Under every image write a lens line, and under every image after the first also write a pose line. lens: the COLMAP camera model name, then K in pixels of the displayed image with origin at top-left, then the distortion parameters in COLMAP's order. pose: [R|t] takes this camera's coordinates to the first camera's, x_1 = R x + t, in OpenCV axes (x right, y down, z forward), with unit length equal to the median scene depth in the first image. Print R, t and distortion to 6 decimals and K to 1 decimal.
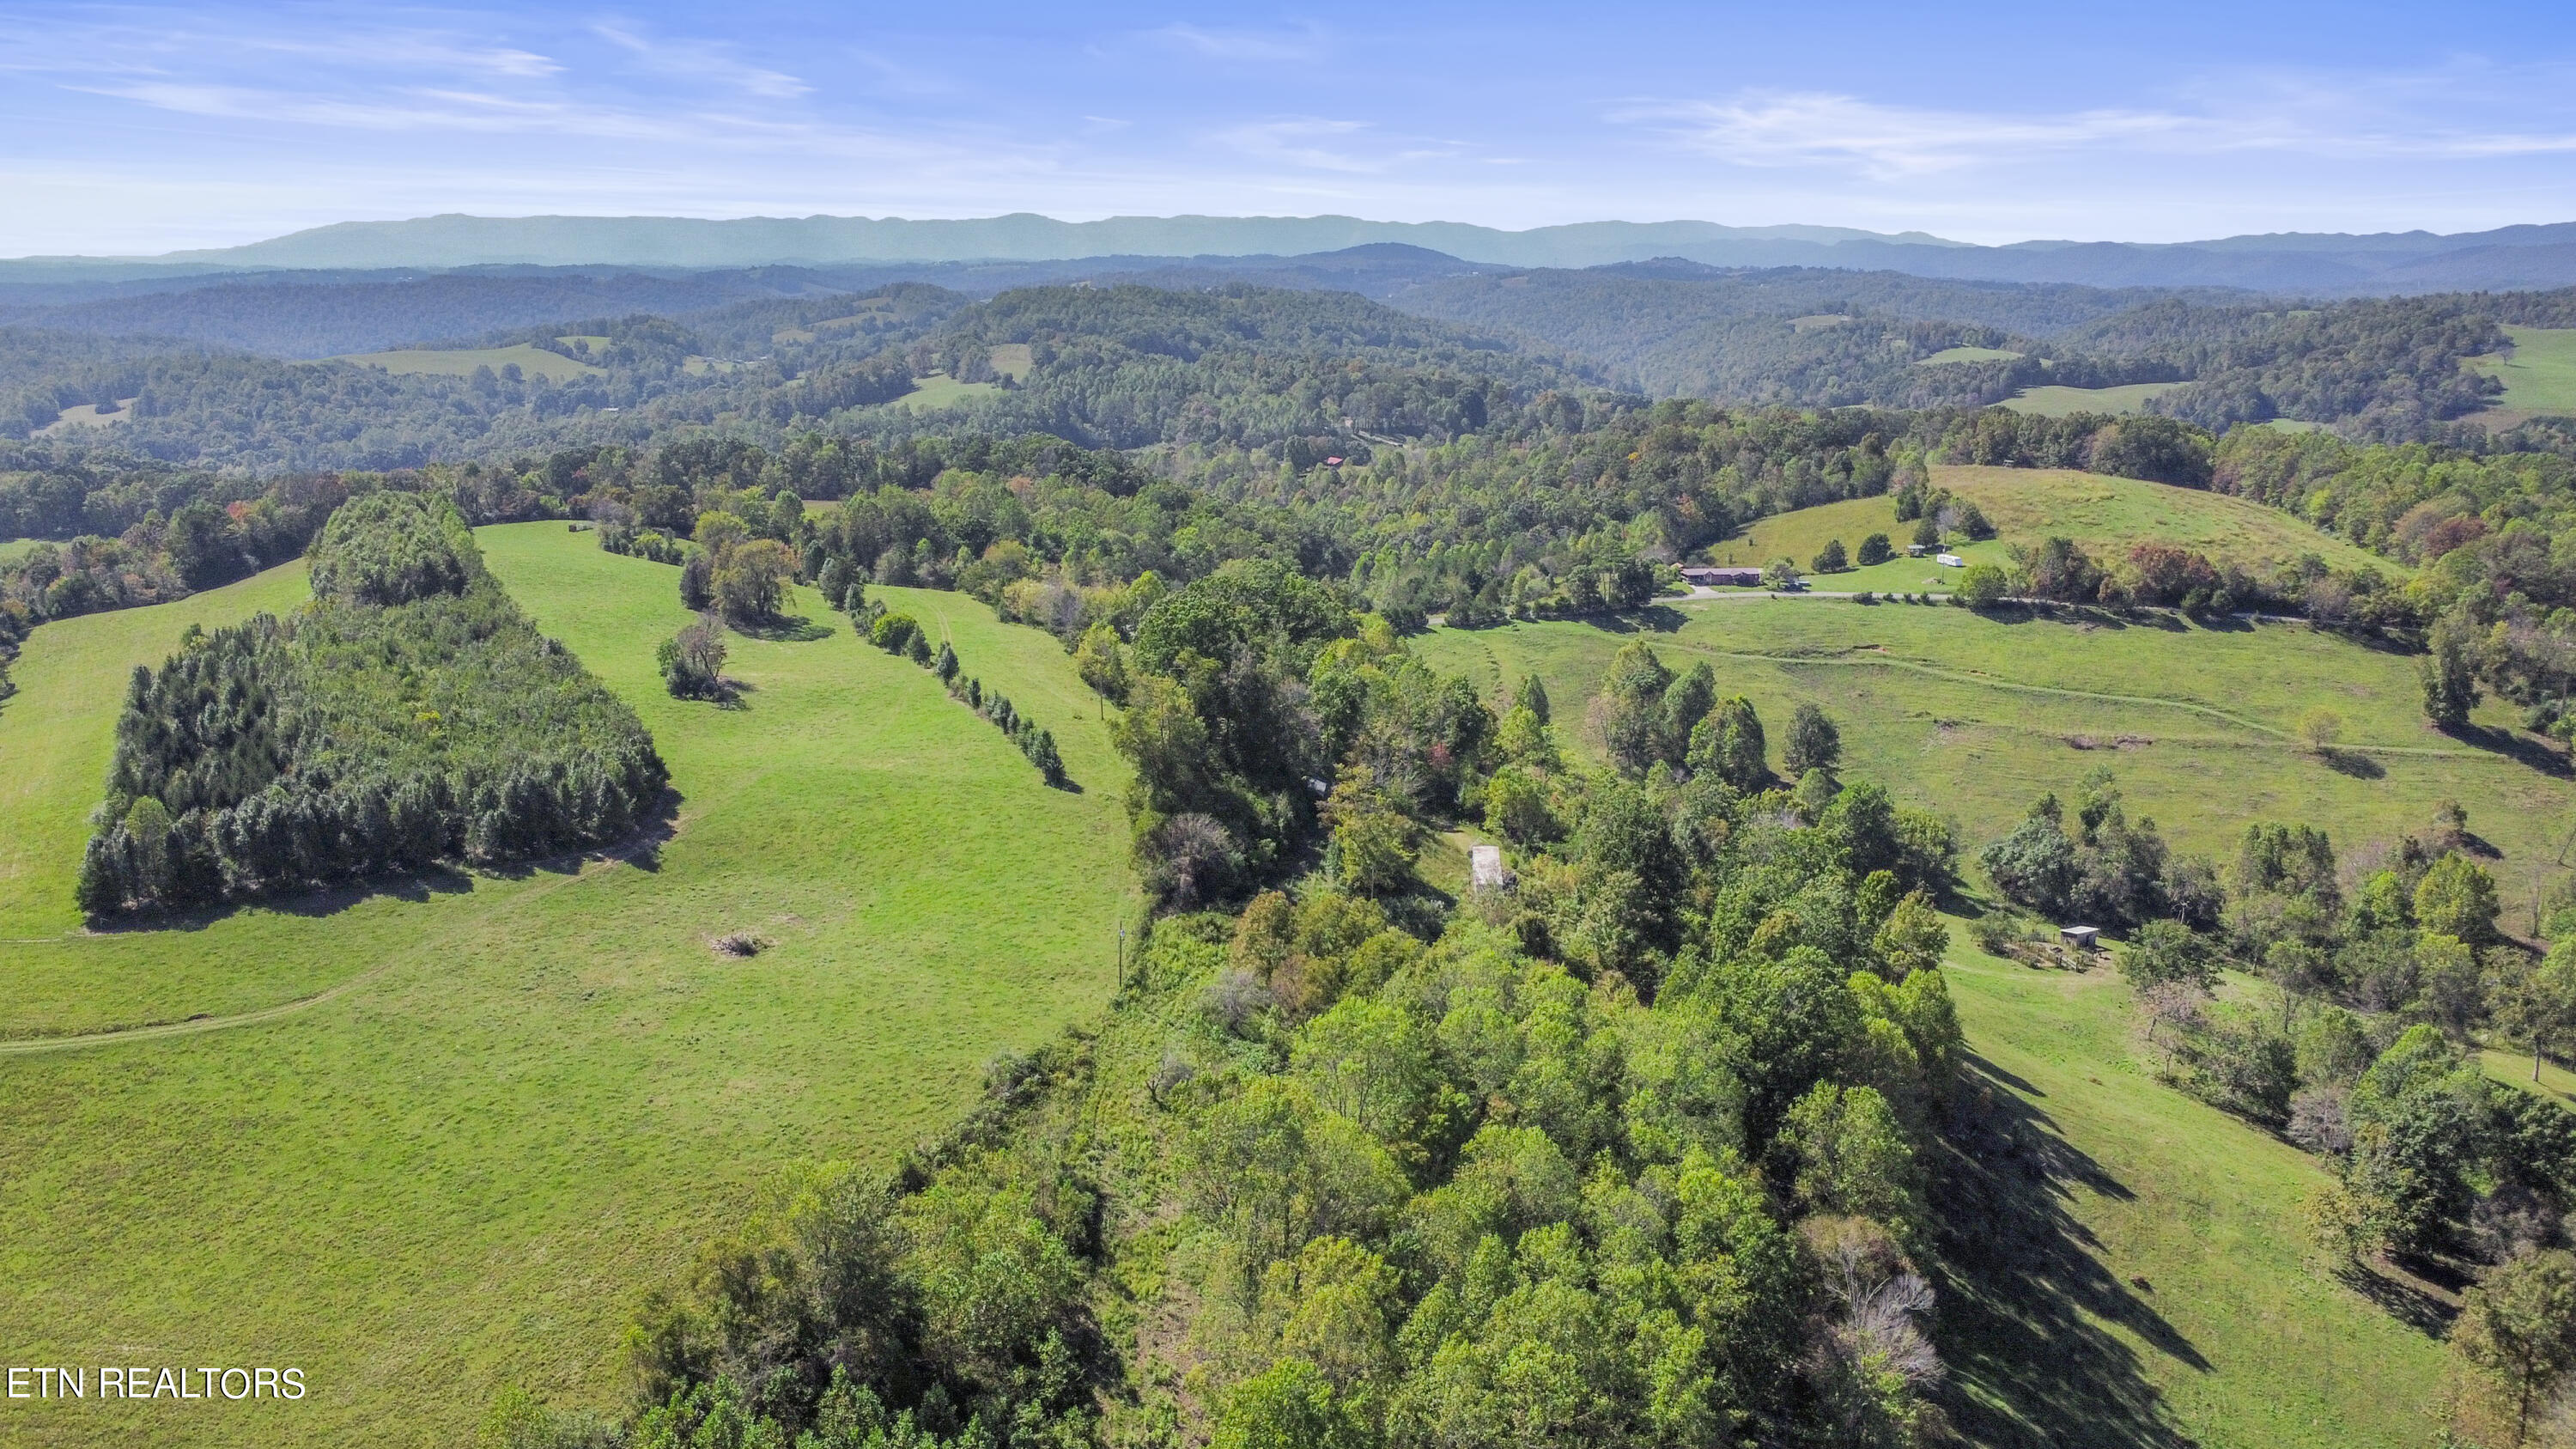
lens RADIAL K [[1987.1, 0, 1282.0], [0, 1987.1, 700.0], [0, 0, 1]] dist [-0.126991, 0.179165]
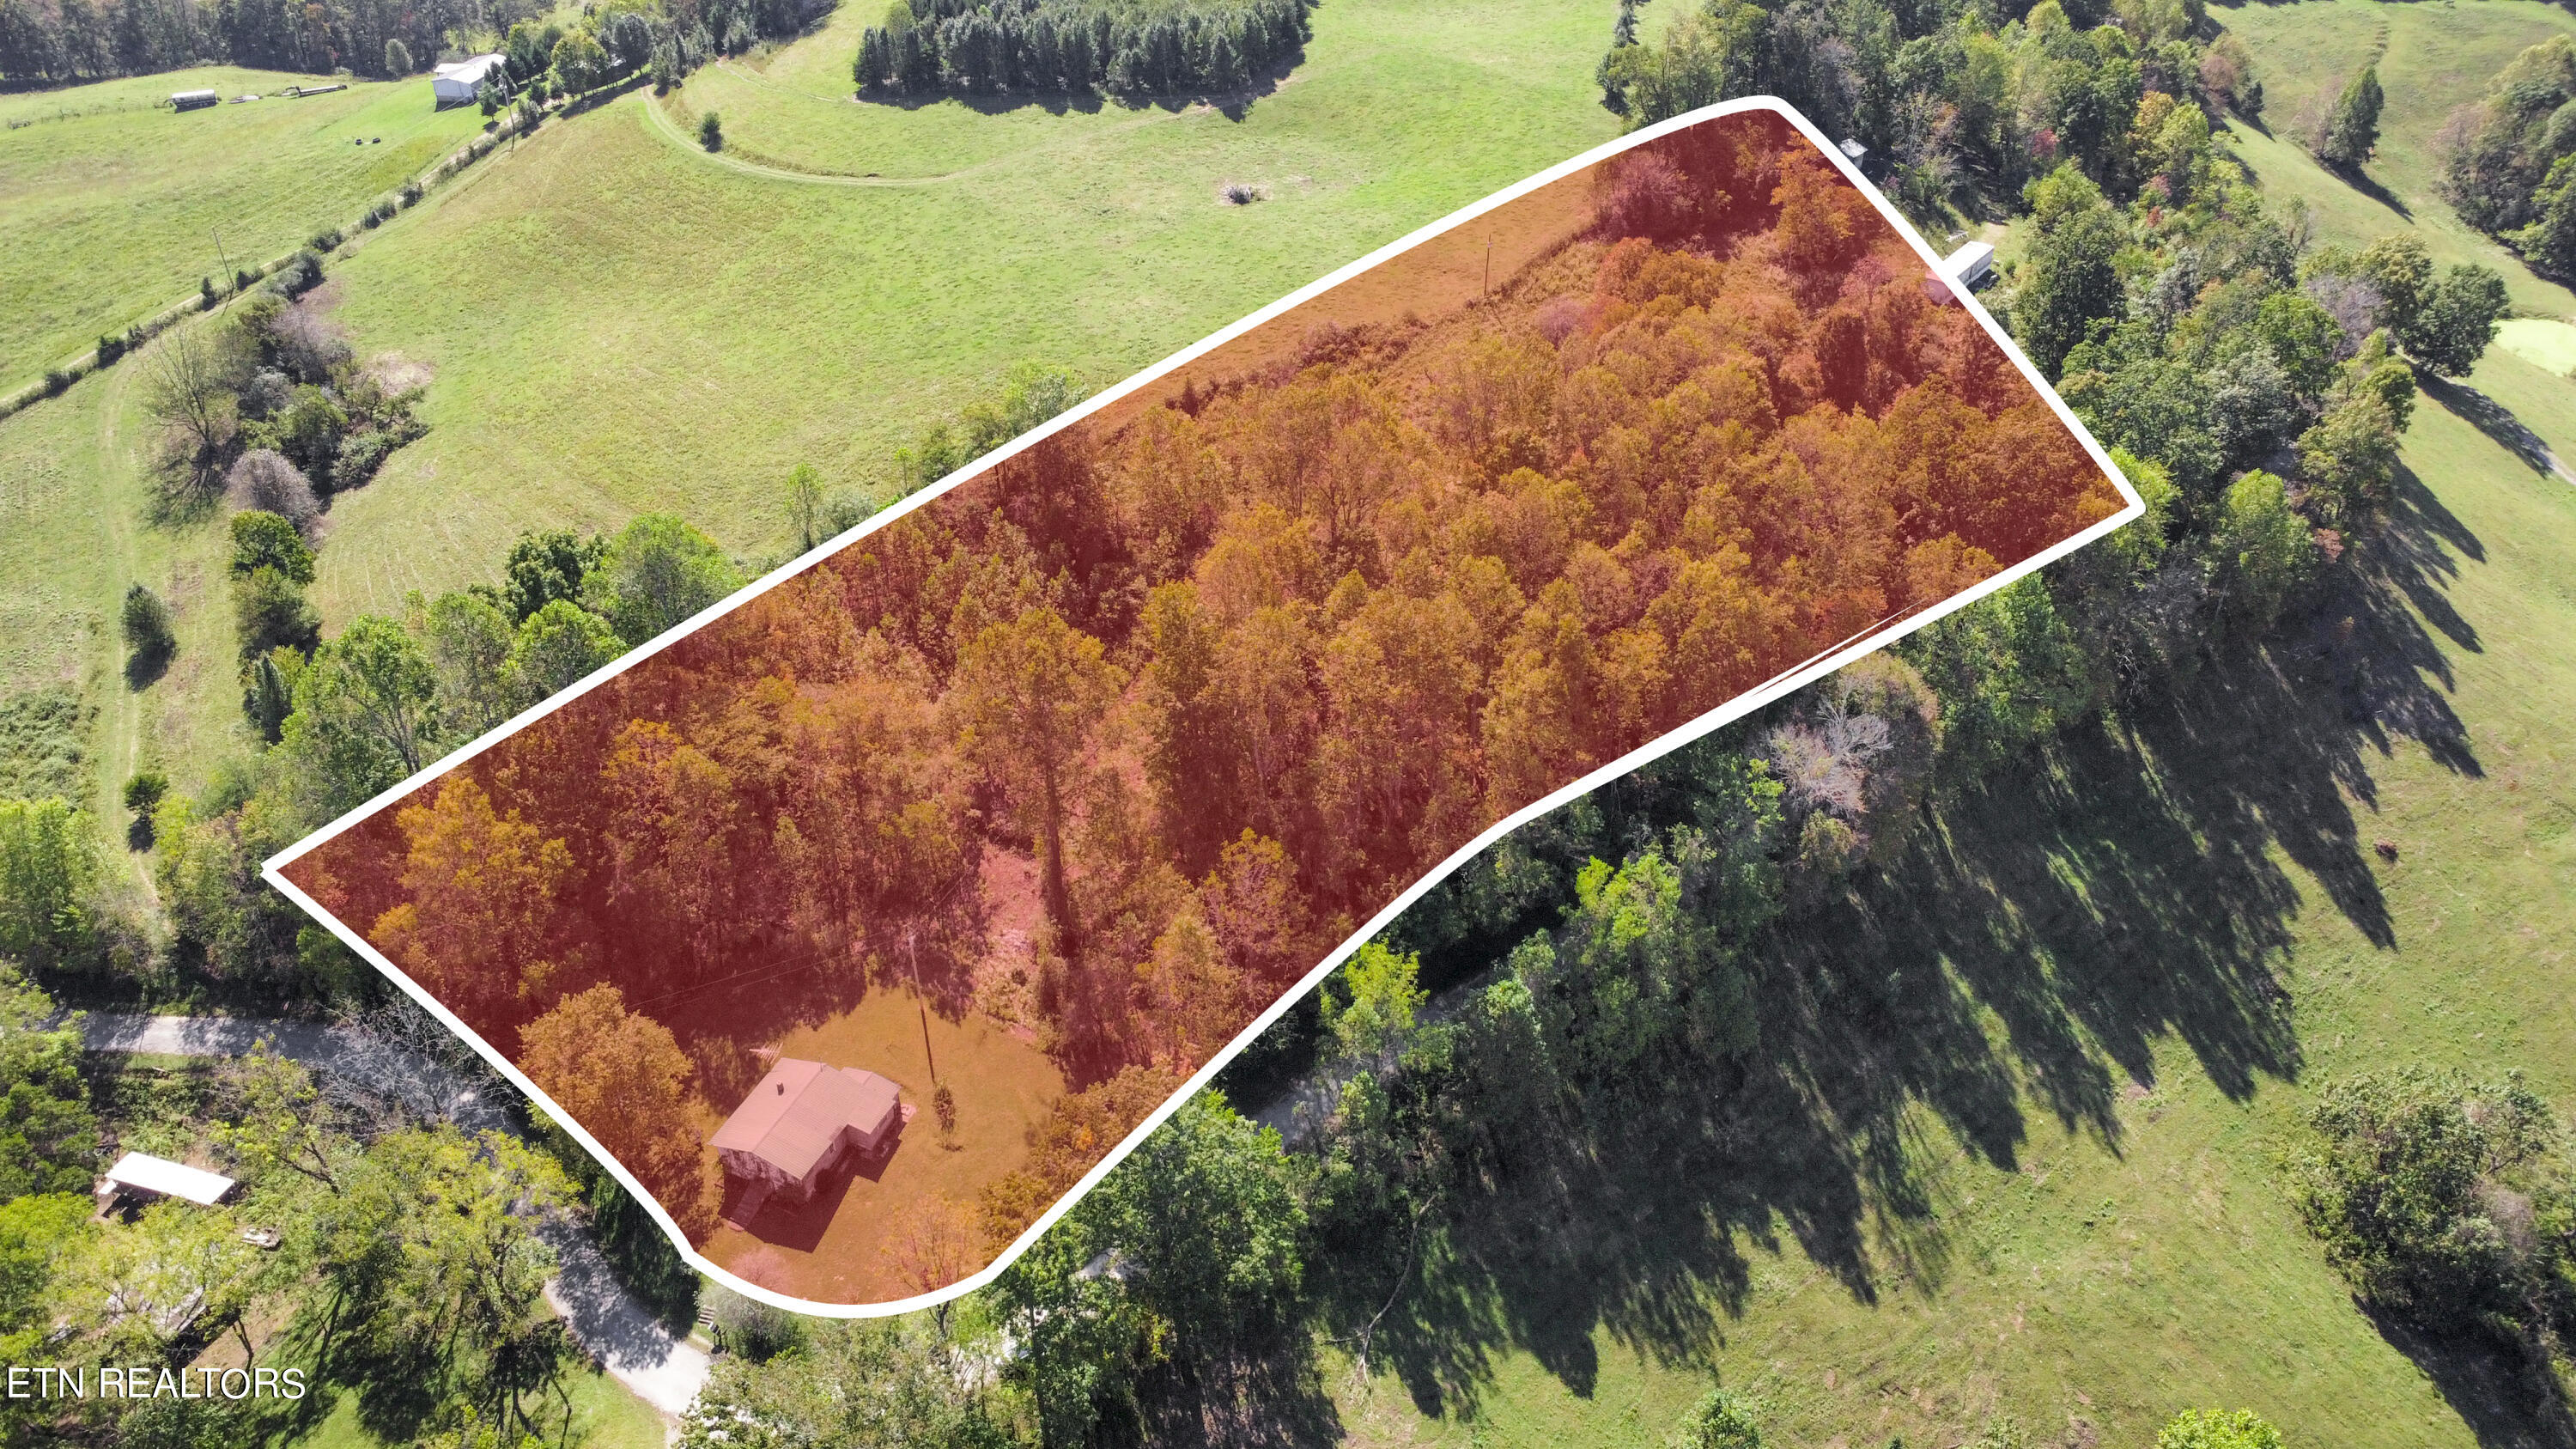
lens RADIAL K [[1889.3, 0, 1288.0], [0, 1889.3, 724.5], [0, 0, 1]] dist [-0.123422, 0.168286]
pose [[0.825314, 0.323814, -0.462602, 0.383895], [-0.120786, 0.901513, 0.415554, -0.064036], [0.551604, -0.287087, 0.783144, 0.013675]]
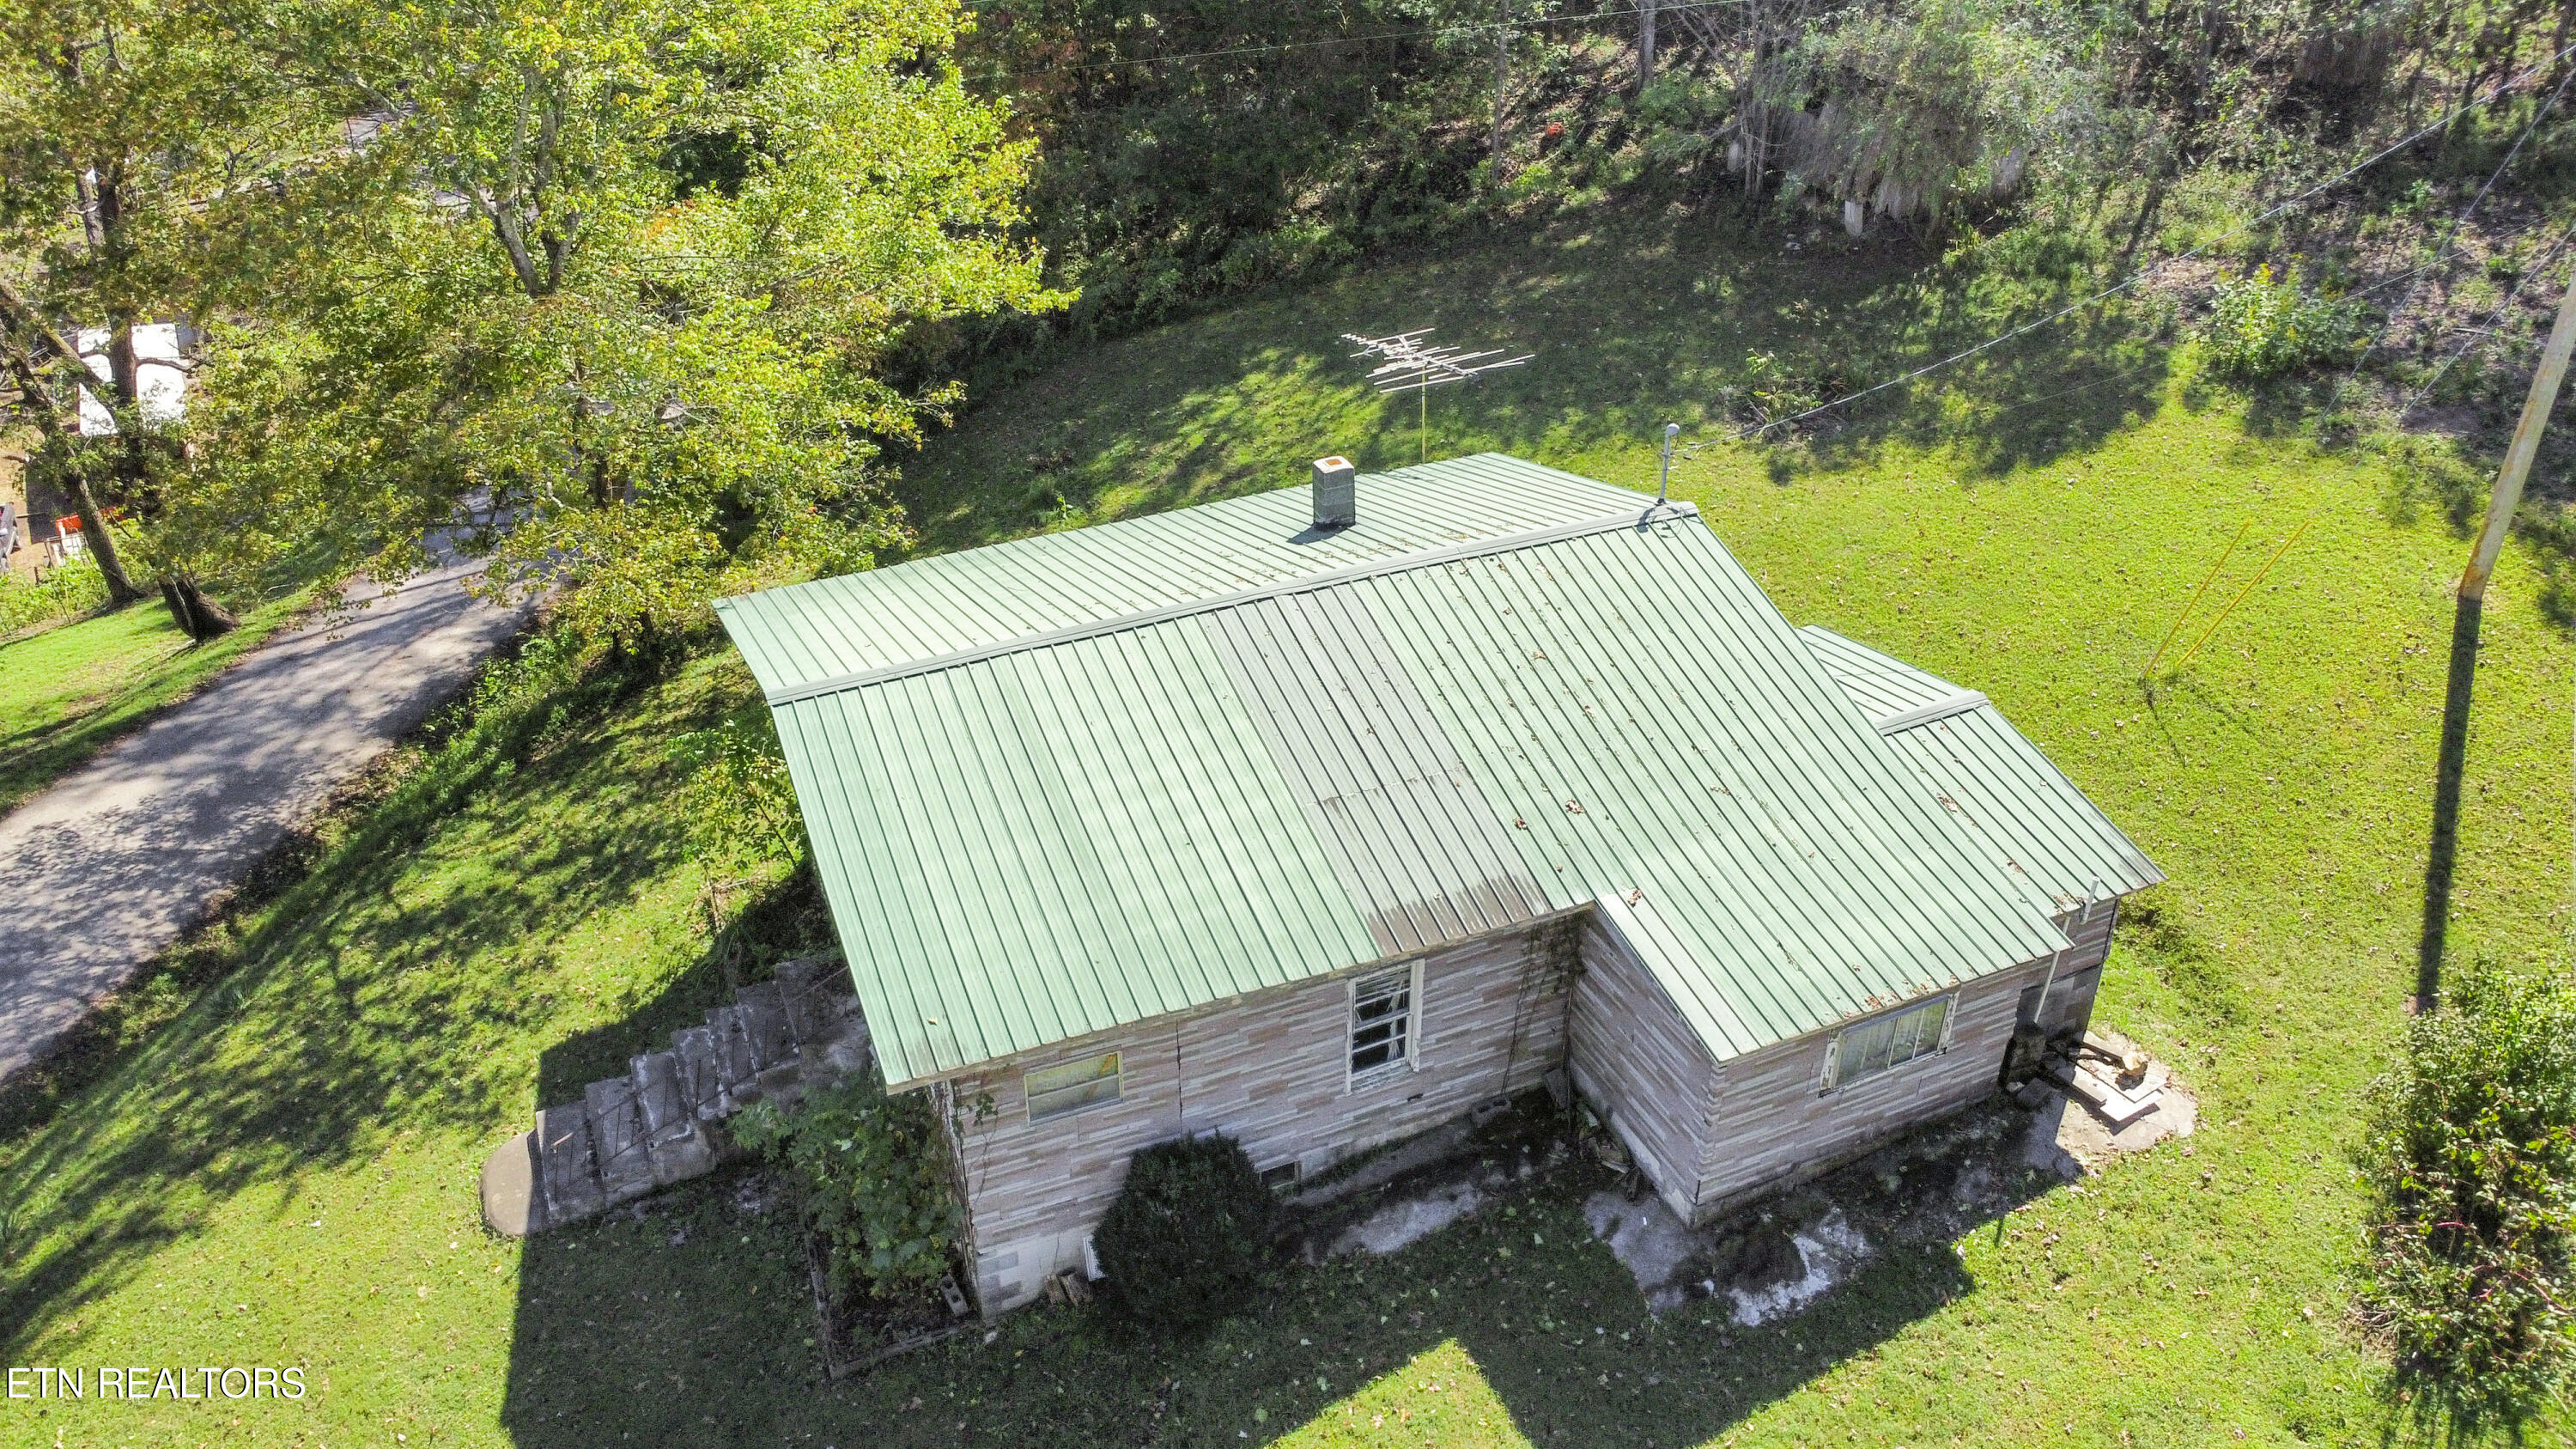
lens RADIAL K [[1889.3, 0, 1288.0], [0, 1889.3, 724.5], [0, 0, 1]] dist [-0.123422, 0.168286]
pose [[0.207213, 0.503451, -0.838808, 0.055515], [-0.210457, 0.860283, 0.464351, 0.315309], [0.955390, 0.080313, 0.284217, 0.367848]]
